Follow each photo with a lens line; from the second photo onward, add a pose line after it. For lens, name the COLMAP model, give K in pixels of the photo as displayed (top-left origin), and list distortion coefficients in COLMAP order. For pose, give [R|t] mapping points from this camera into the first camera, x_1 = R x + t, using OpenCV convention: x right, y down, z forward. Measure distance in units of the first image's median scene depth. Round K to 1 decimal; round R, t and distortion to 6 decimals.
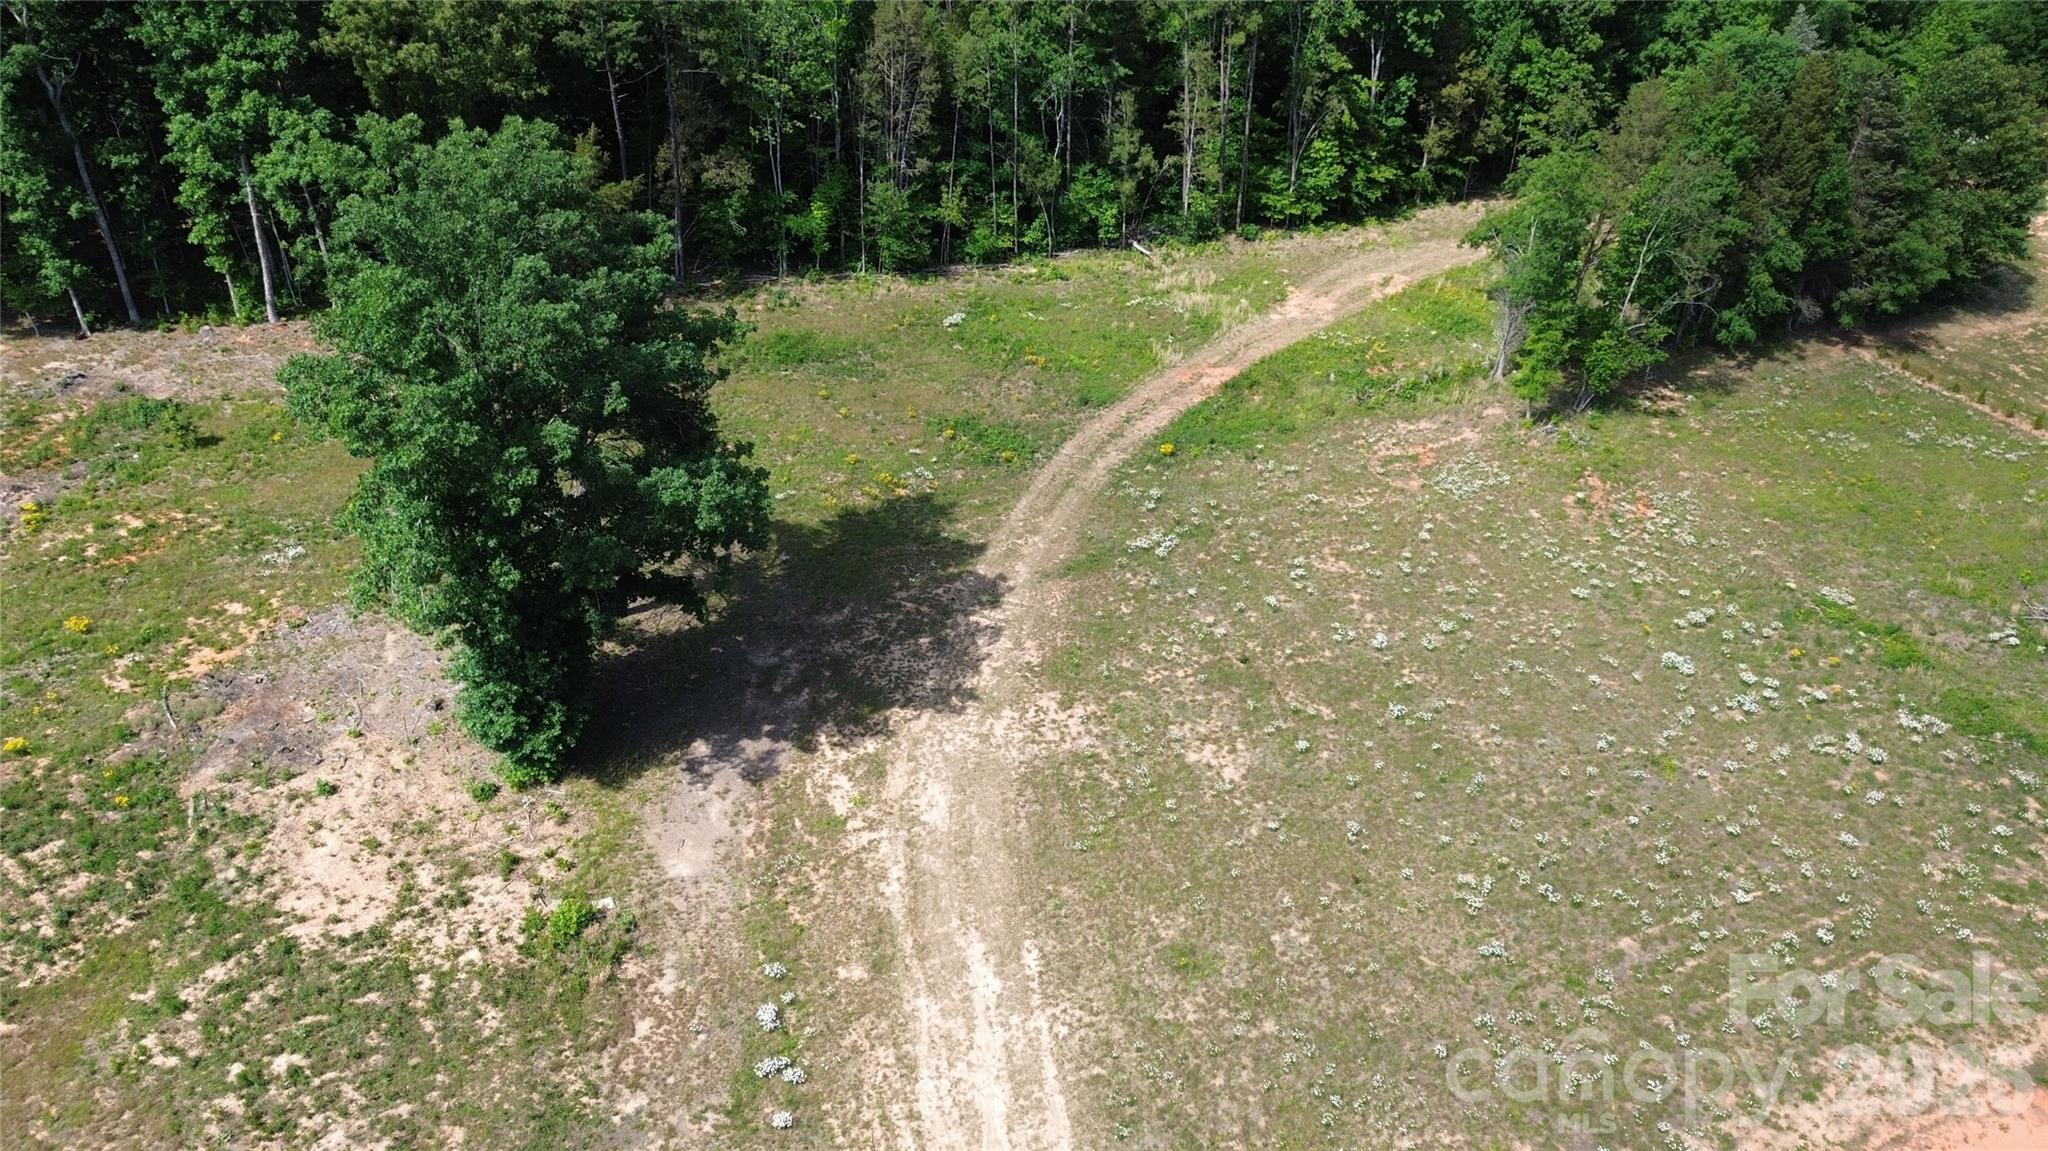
lens RADIAL K [[1446.1, 0, 1030.9], [0, 1446.1, 570.7], [0, 0, 1]] dist [0.080998, -0.082162]
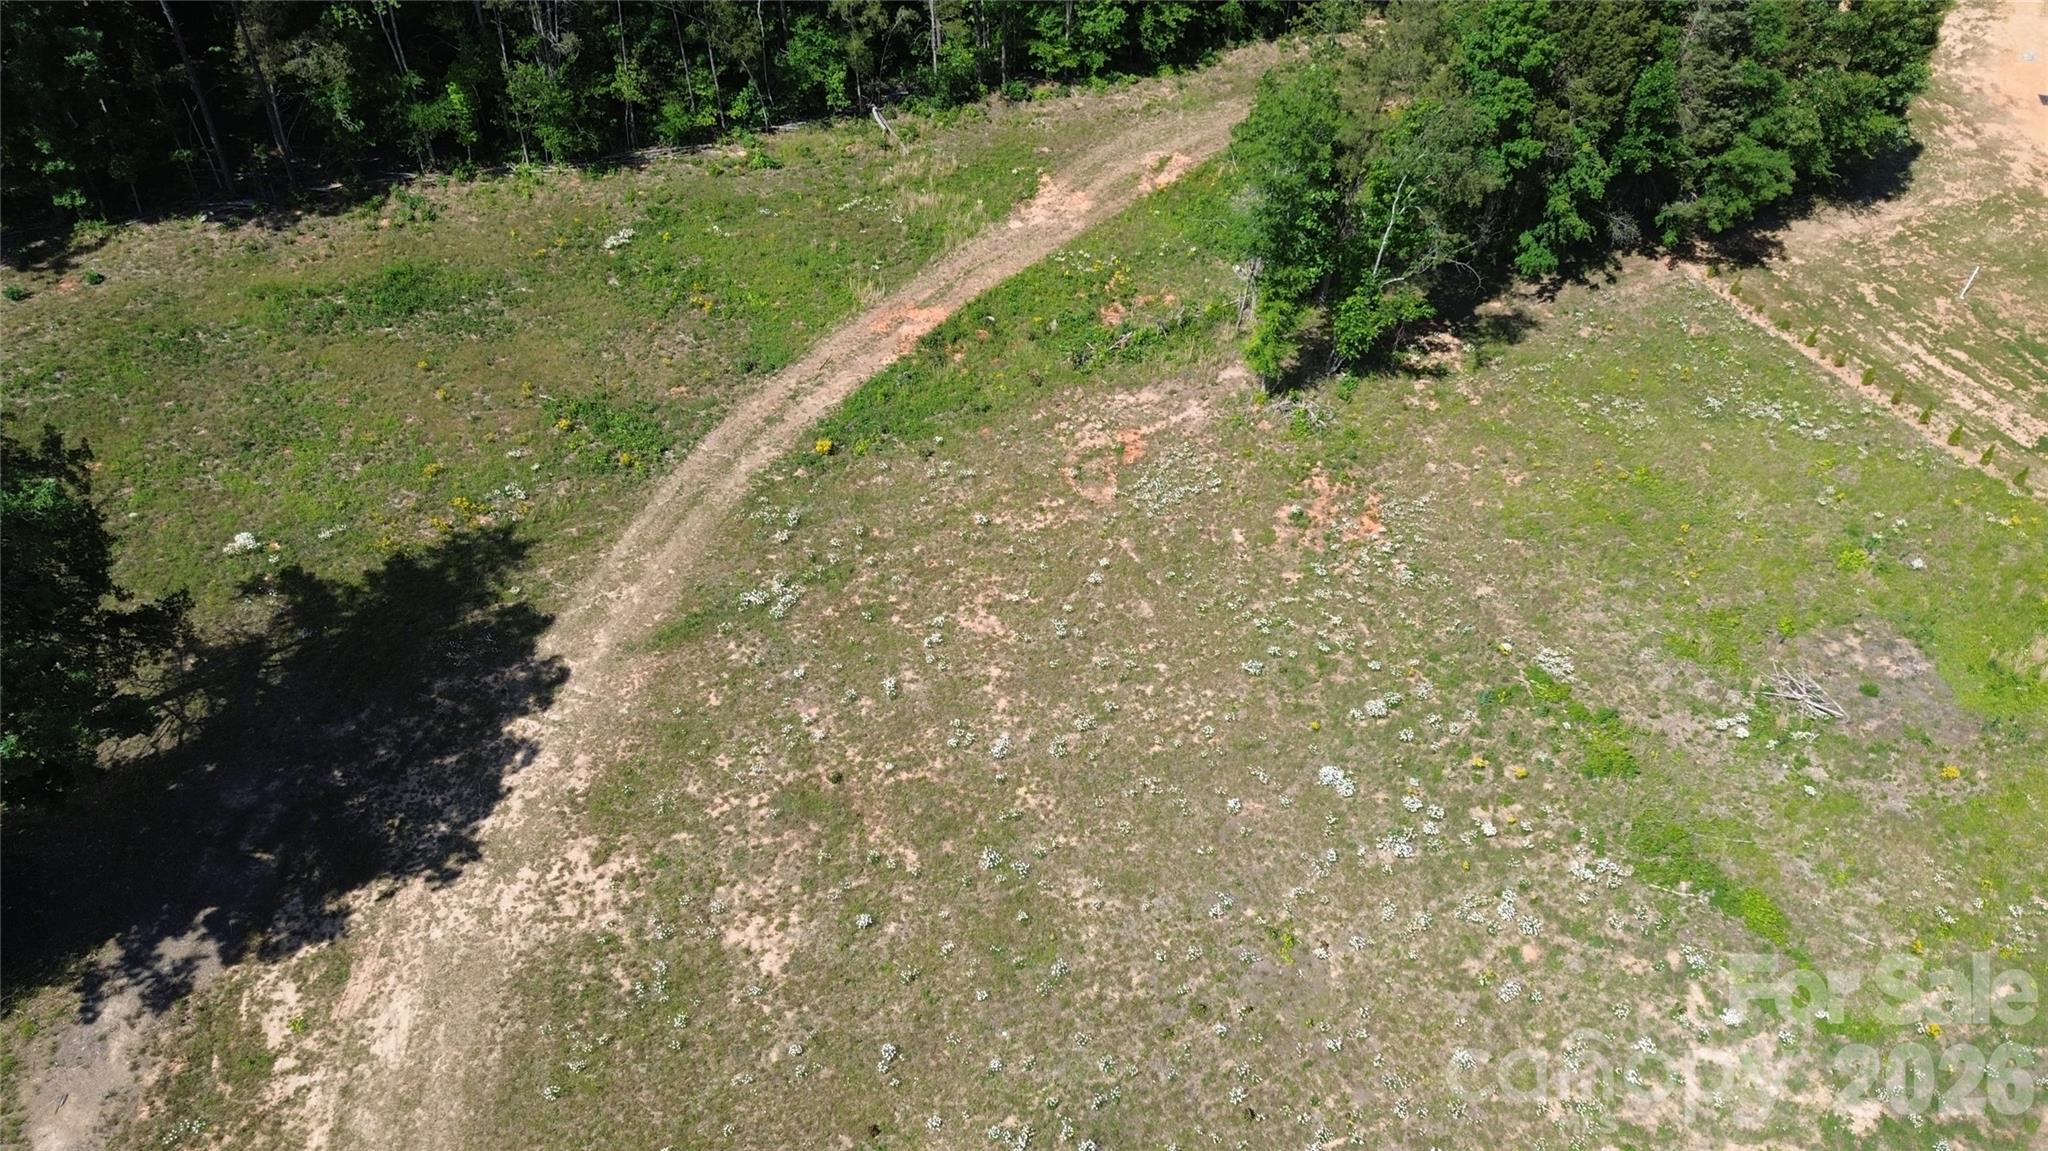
lens RADIAL K [[1446.1, 0, 1028.7], [0, 1446.1, 569.3], [0, 0, 1]] dist [0.080998, -0.082162]
pose [[0.999932, -0.008214, 0.008321, 0.201728], [0.006322, 0.978497, 0.206163, -0.183695], [-0.009836, -0.206096, 0.978482, 0.155302]]
